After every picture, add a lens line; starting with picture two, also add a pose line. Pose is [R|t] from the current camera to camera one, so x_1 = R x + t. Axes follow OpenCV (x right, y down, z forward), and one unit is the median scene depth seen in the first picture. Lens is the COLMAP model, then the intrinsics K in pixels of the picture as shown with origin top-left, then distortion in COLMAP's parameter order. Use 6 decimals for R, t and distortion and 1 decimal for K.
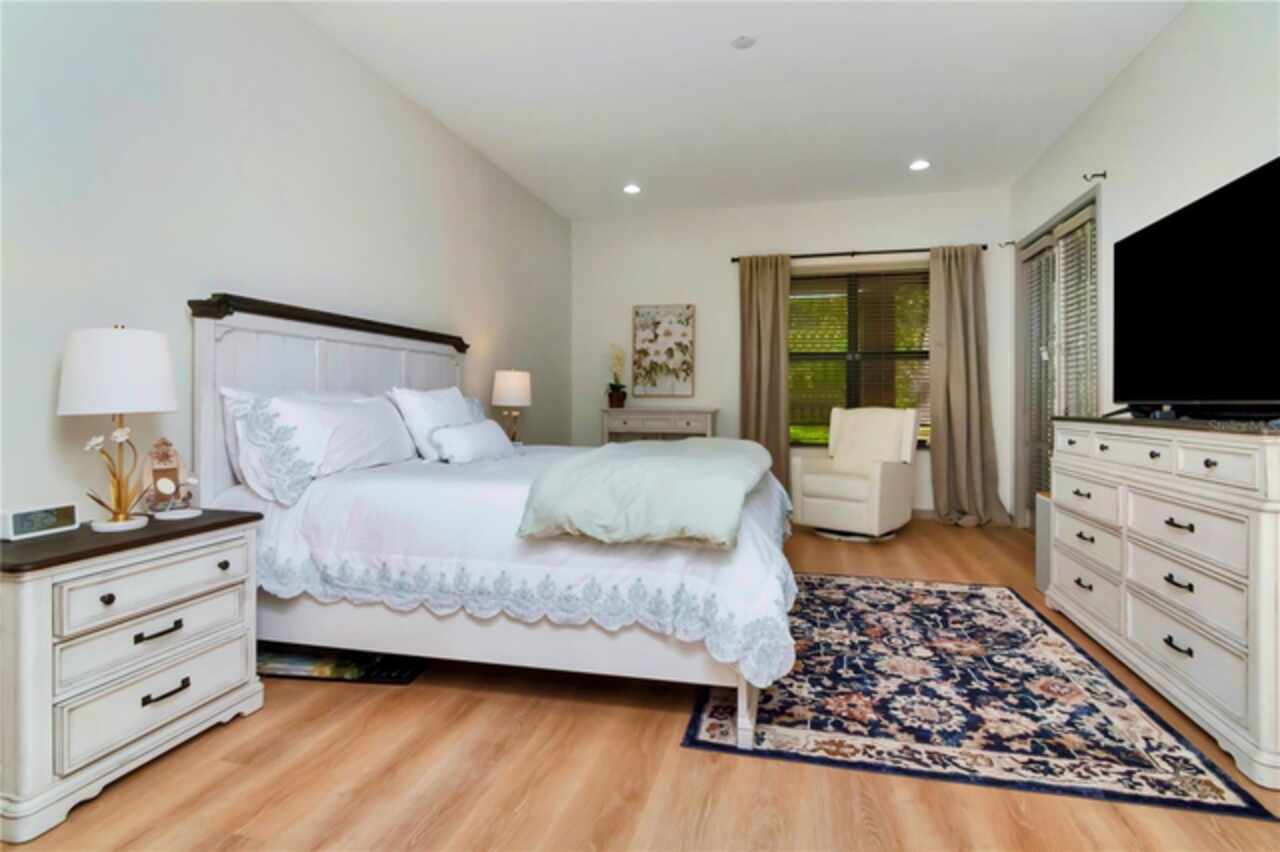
lens RADIAL K [[626.6, 0, 654.0], [0, 626.6, 403.6], [0, 0, 1]] dist [-0.009262, -0.003670]
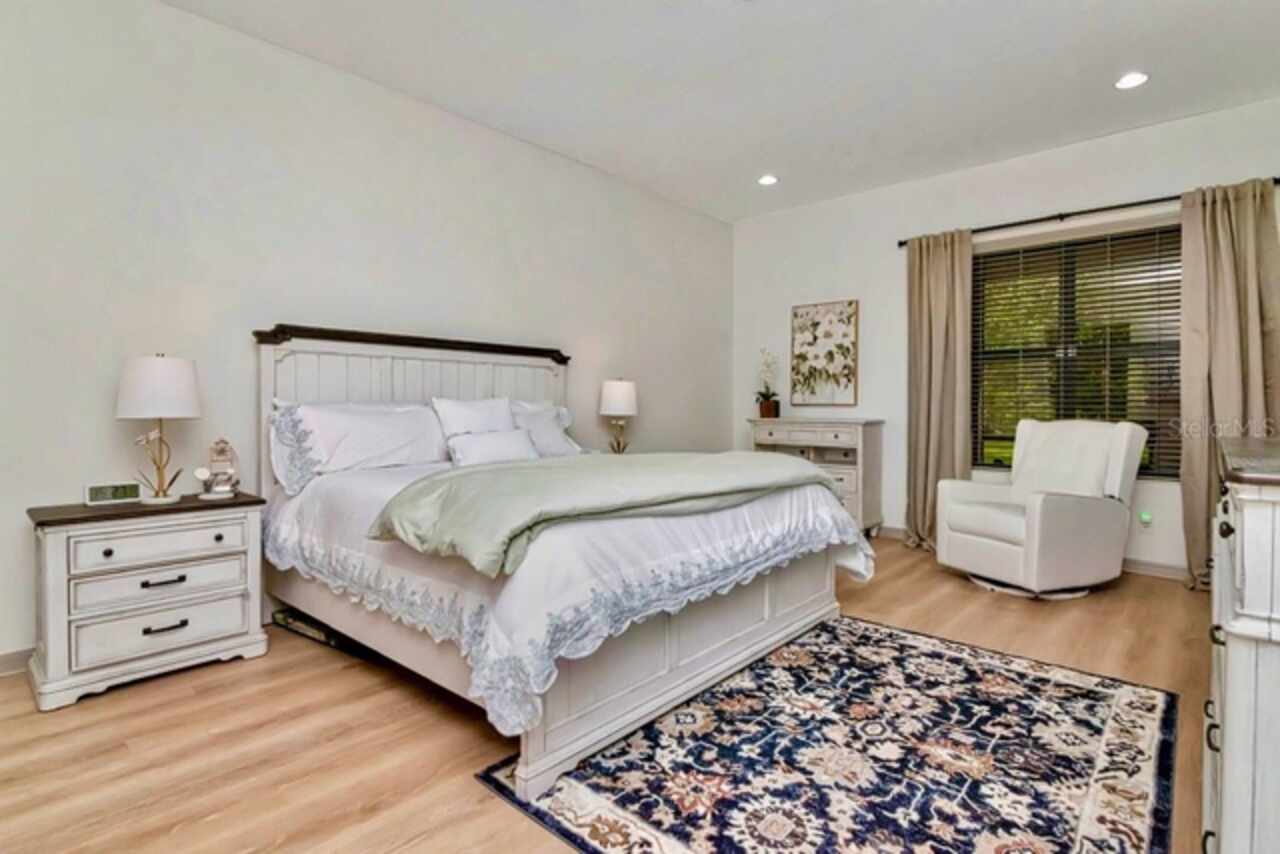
lens RADIAL K [[626.6, 0, 643.9], [0, 626.6, 418.8], [0, 0, 1]] dist [-0.009262, -0.003670]
pose [[0.882058, 0.009679, -0.471042, 0.553994], [-0.004712, 0.999920, 0.011722, -0.003334], [0.471118, -0.008120, 0.882033, 0.229964]]
